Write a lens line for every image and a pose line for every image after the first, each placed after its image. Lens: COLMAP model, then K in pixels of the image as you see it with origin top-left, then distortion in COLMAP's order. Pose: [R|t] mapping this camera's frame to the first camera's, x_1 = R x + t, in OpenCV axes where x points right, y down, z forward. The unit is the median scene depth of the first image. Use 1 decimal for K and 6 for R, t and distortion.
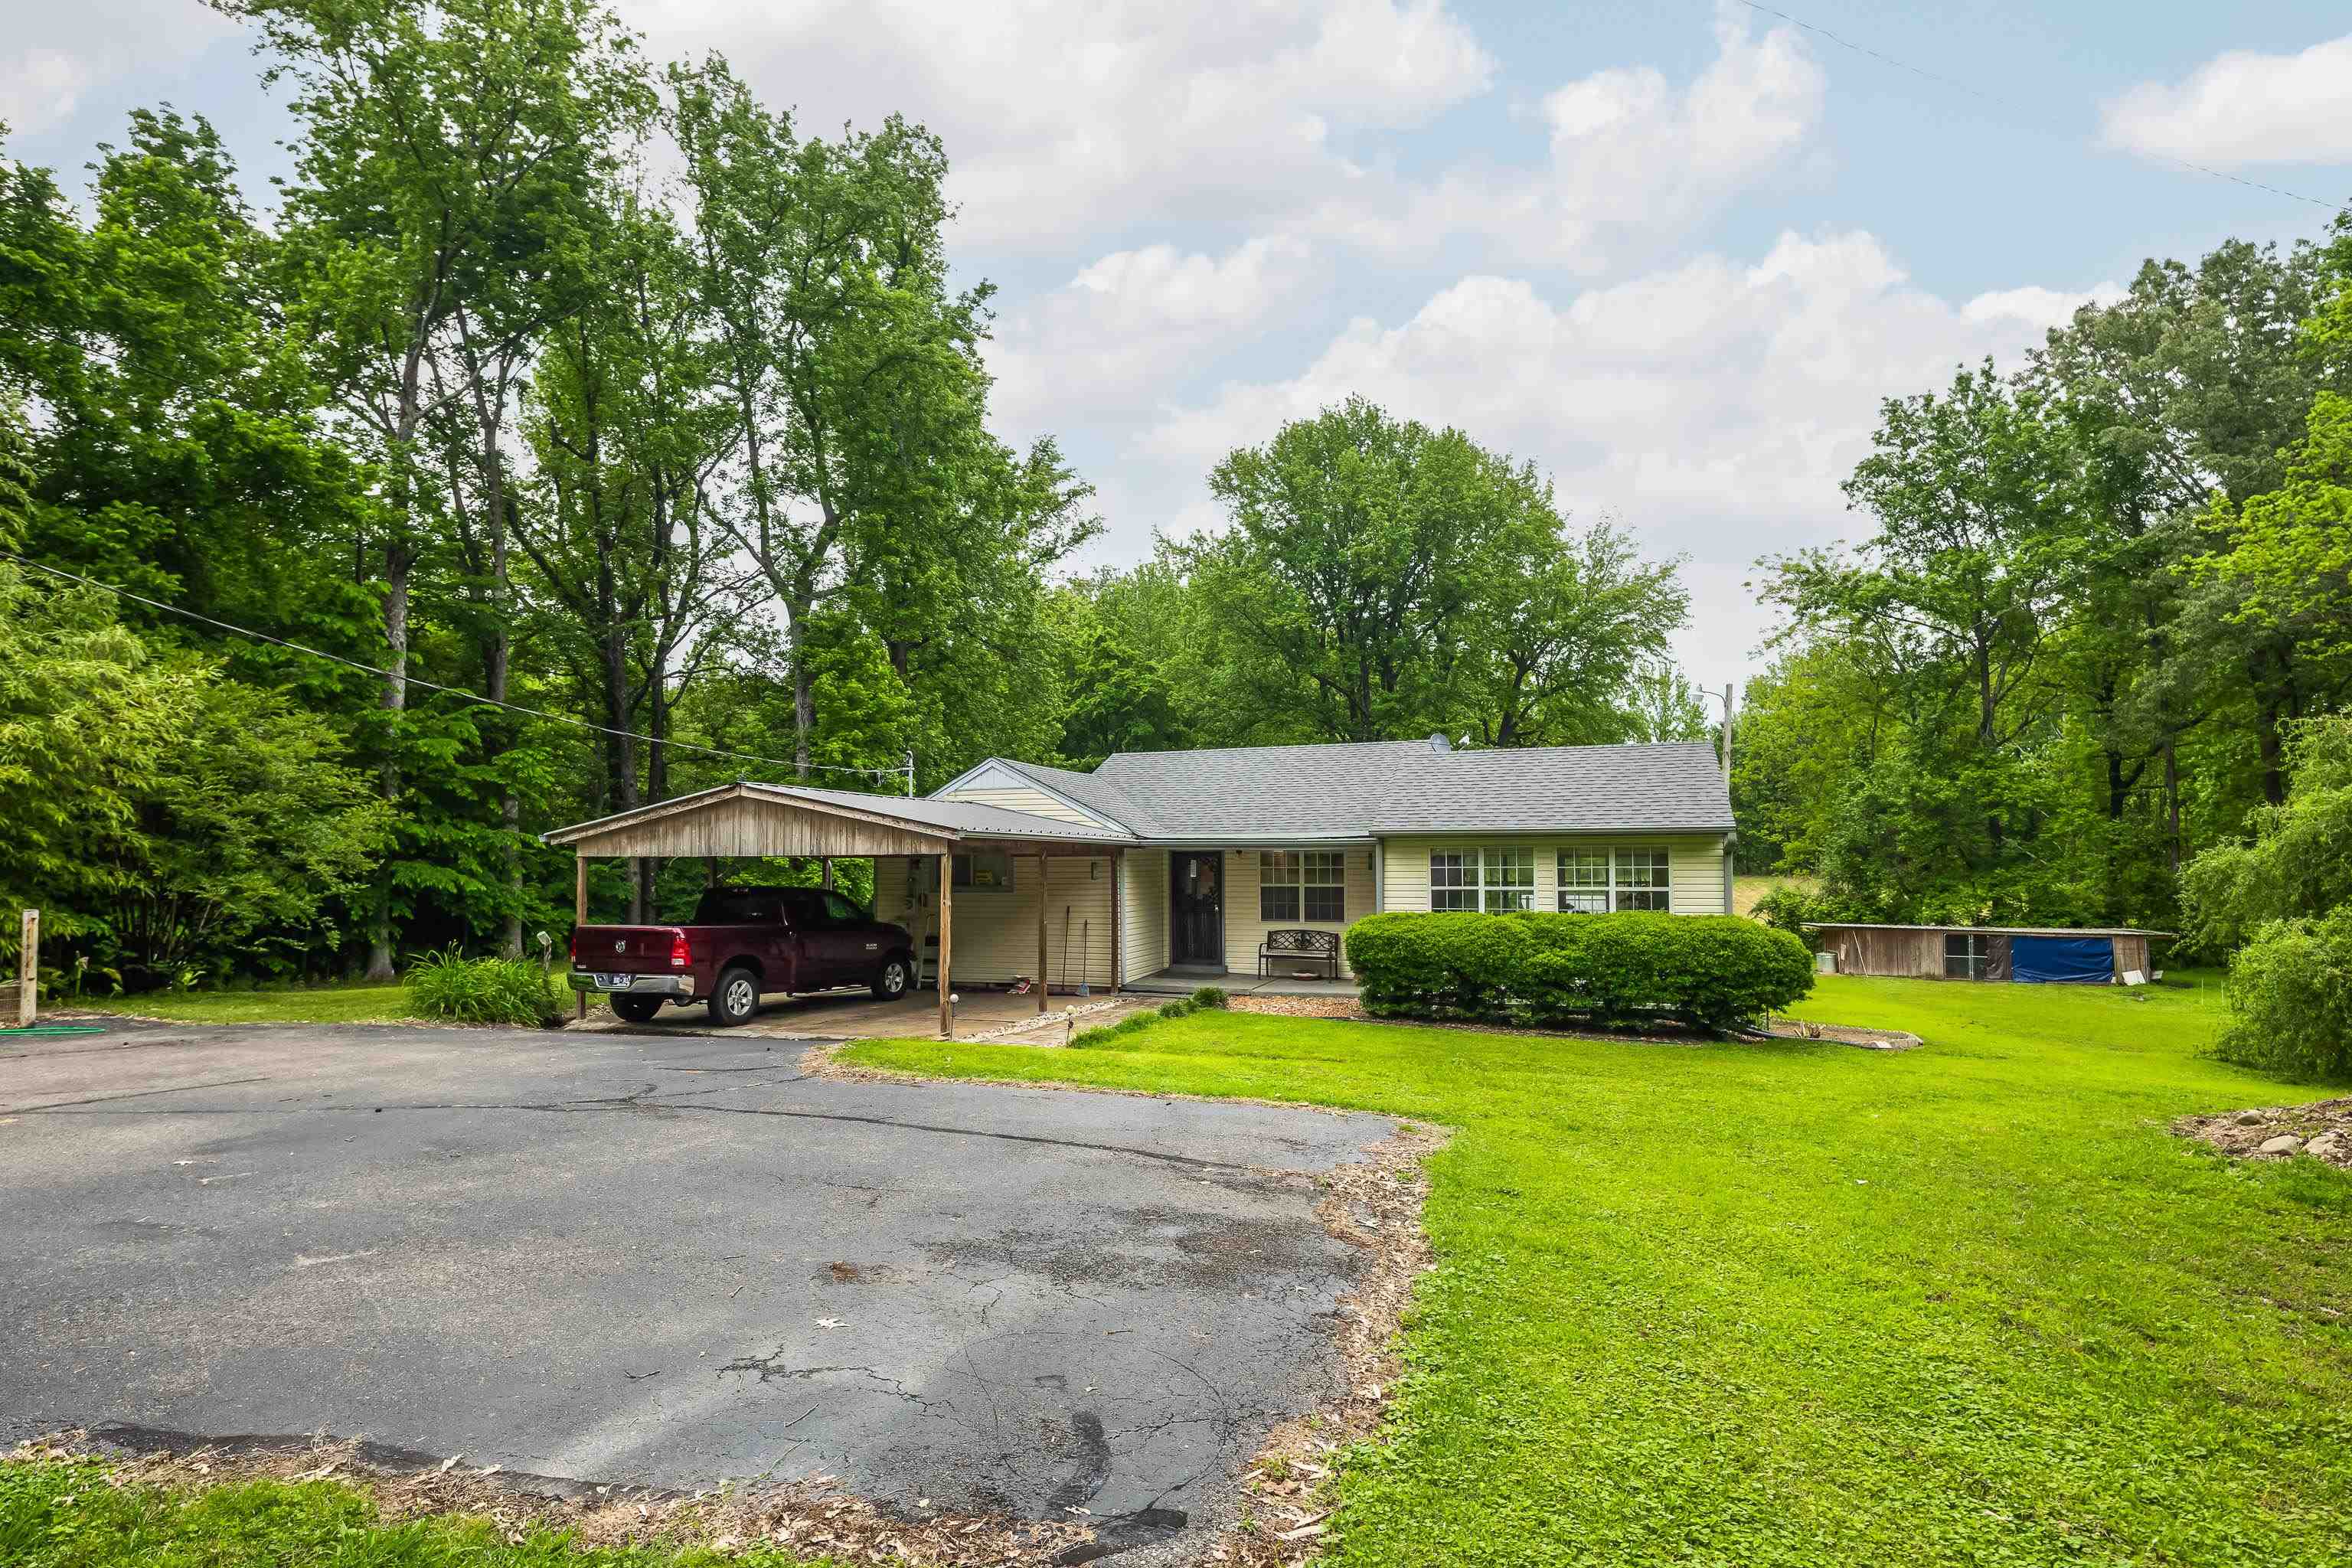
lens RADIAL K [[1137.4, 0, 1171.0], [0, 1137.4, 795.4], [0, 0, 1]] dist [0.000599, -0.000023]
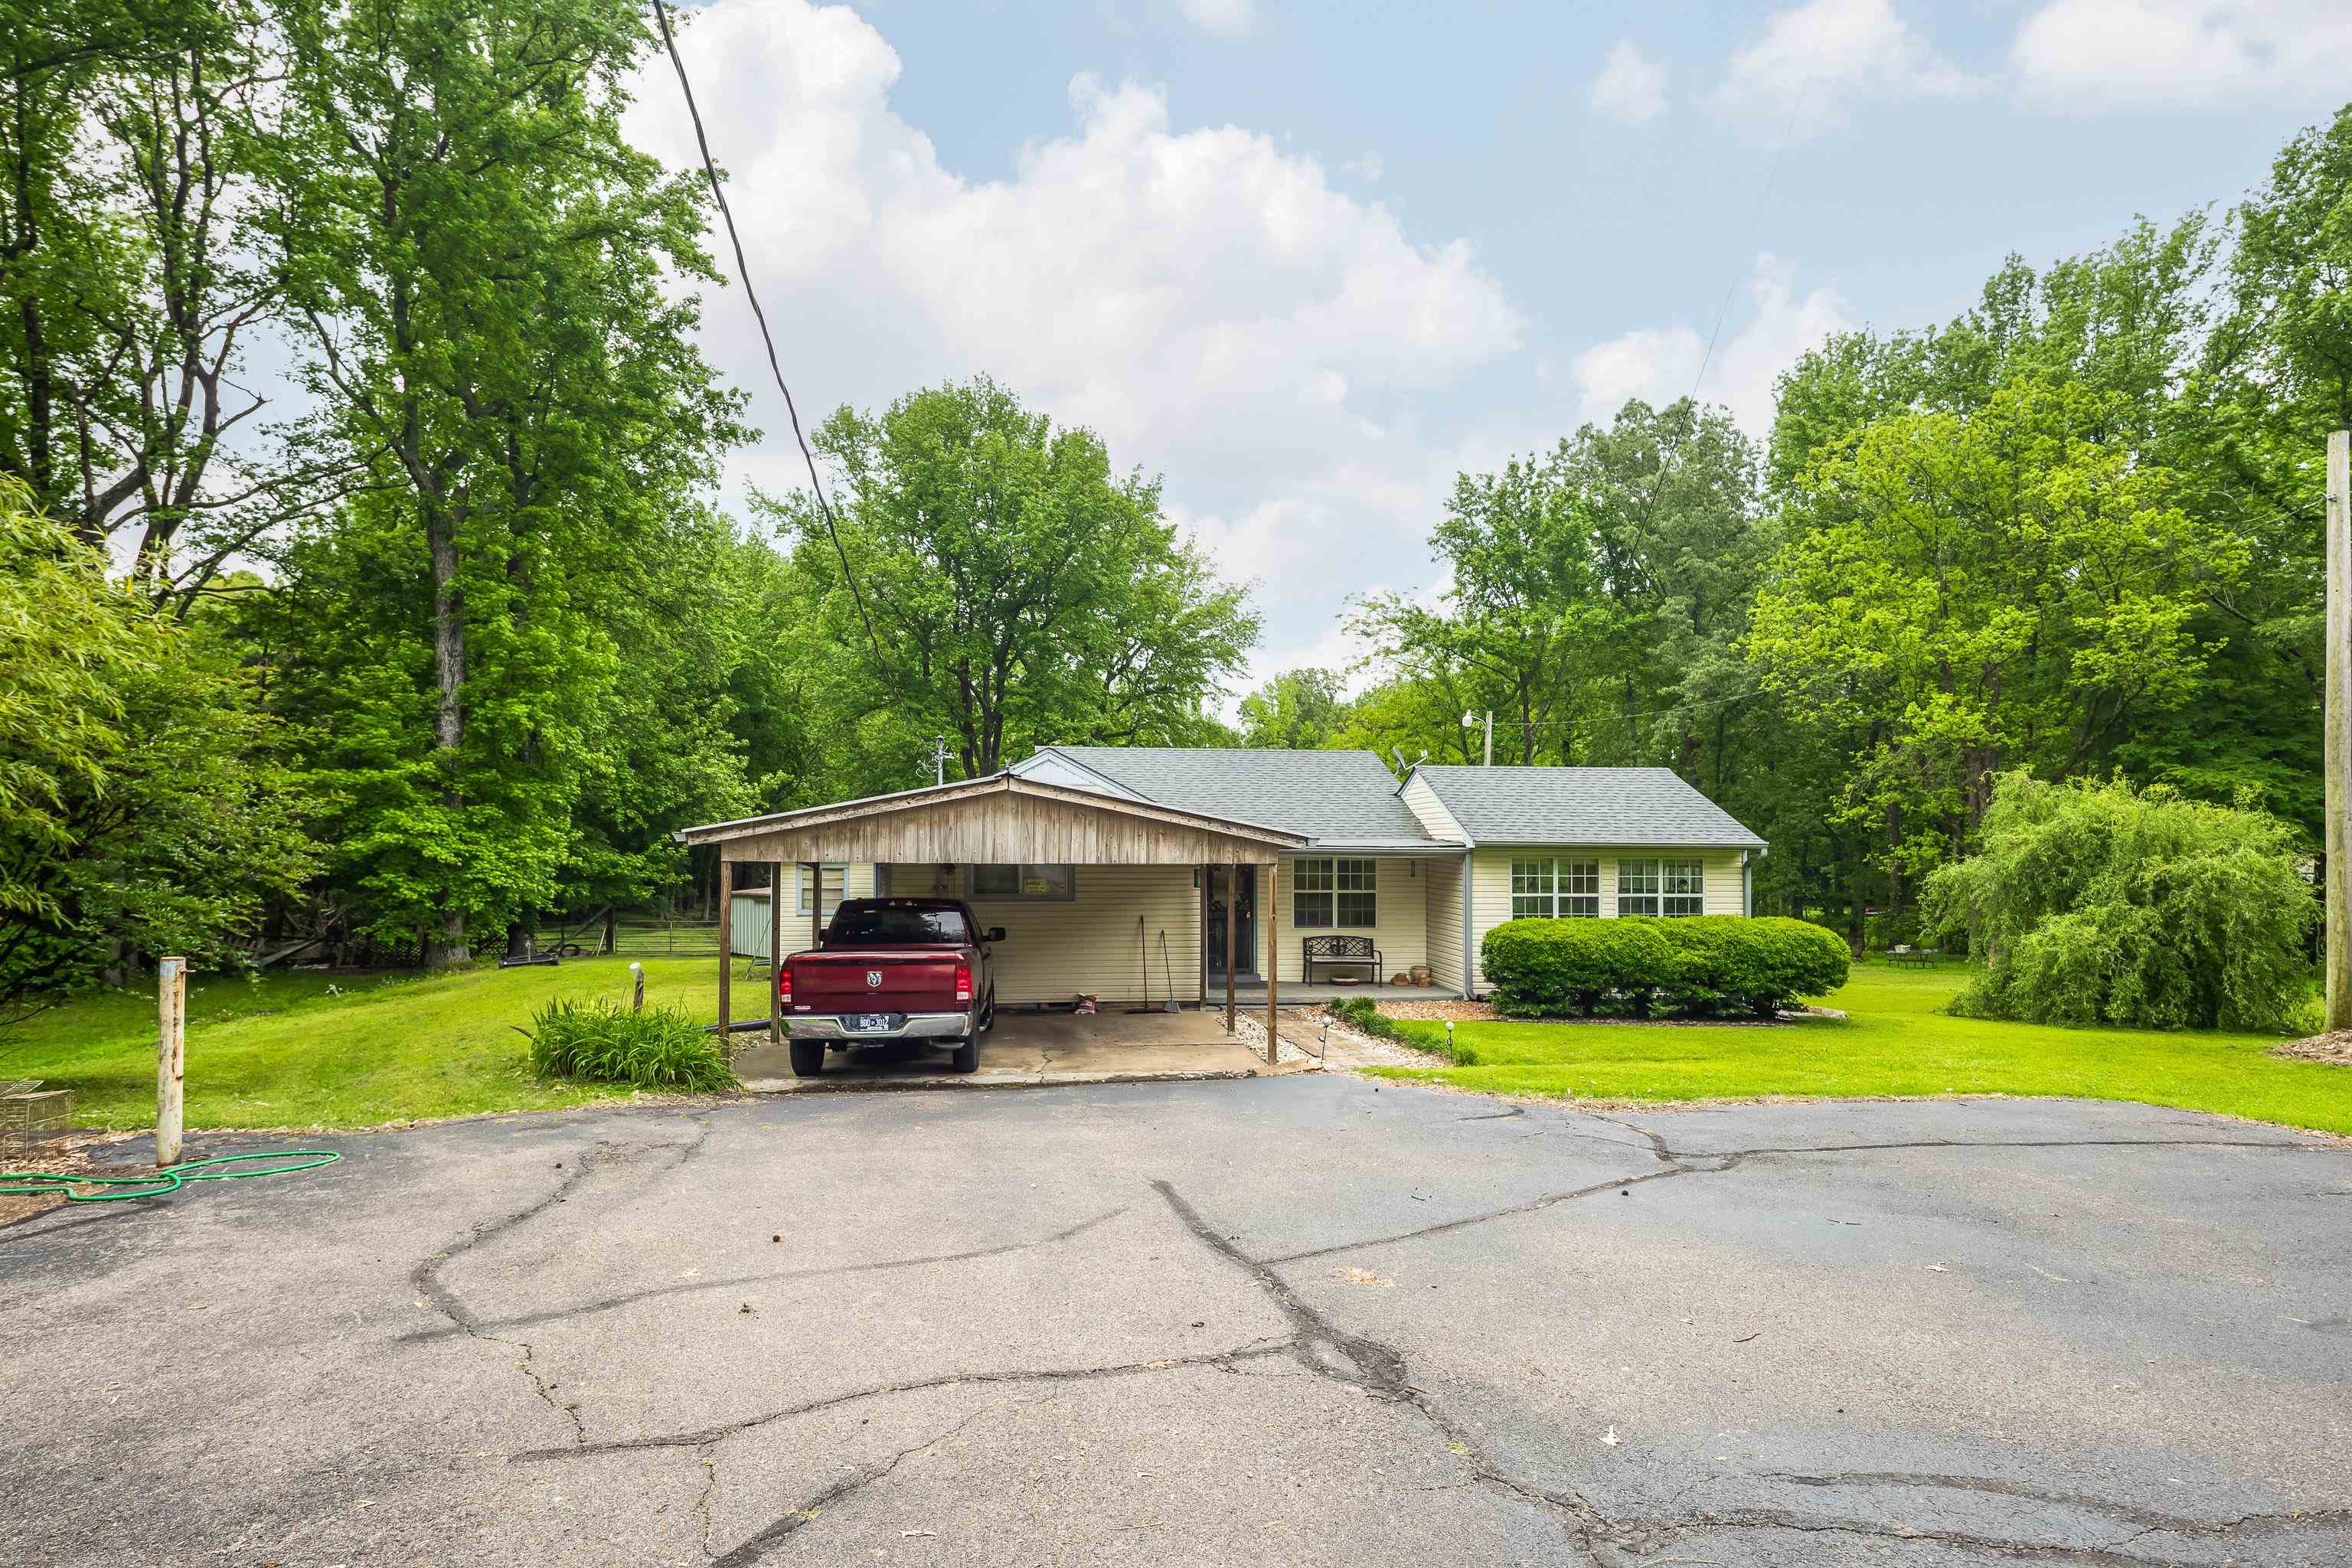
lens RADIAL K [[1181.7, 0, 1132.5], [0, 1181.7, 787.4], [0, 0, 1]] dist [0.003887, 0.000426]
pose [[0.883815, 0.036400, 0.466418, -0.280193], [-0.037042, 0.999283, -0.007793, 0.000682], [-0.466367, -0.010389, 0.884530, 0.080776]]
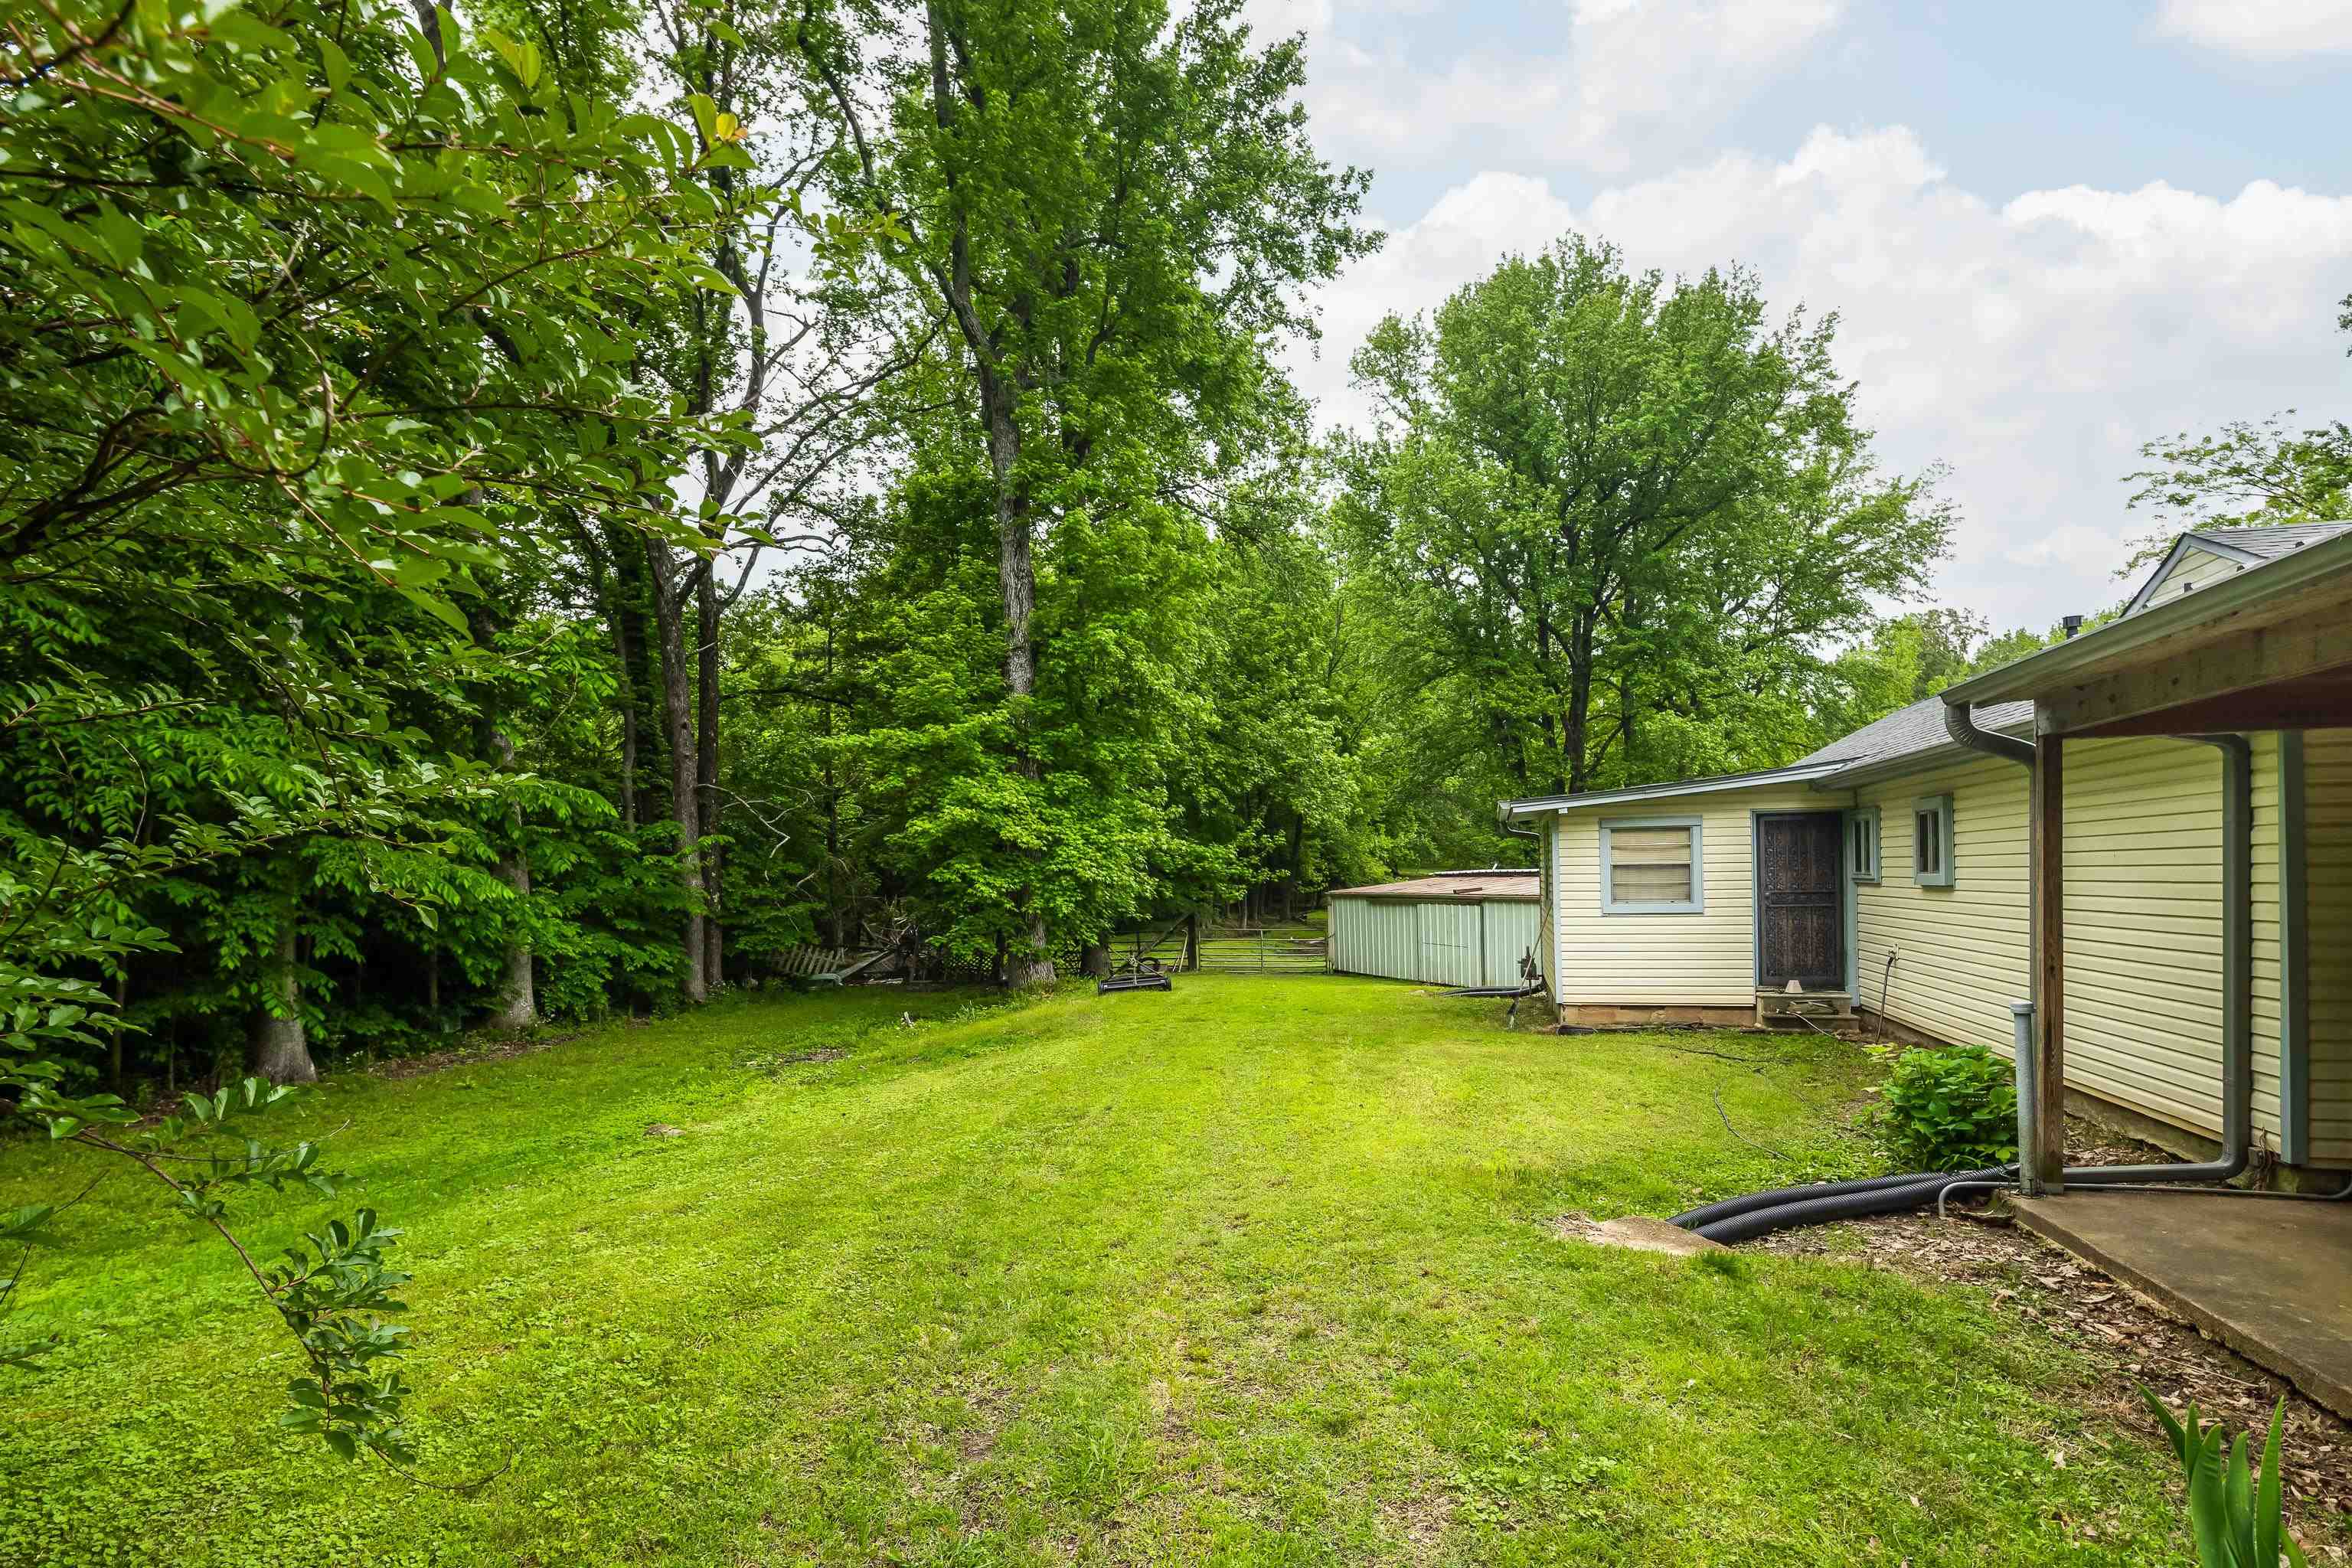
lens RADIAL K [[1181.7, 0, 1132.5], [0, 1181.7, 787.4], [0, 0, 1]] dist [0.003887, 0.000426]
pose [[0.996197, -0.009848, 0.086570, -0.310167], [0.010989, 0.999859, -0.012715, 0.035953], [-0.086432, 0.013618, 0.996165, 0.376646]]
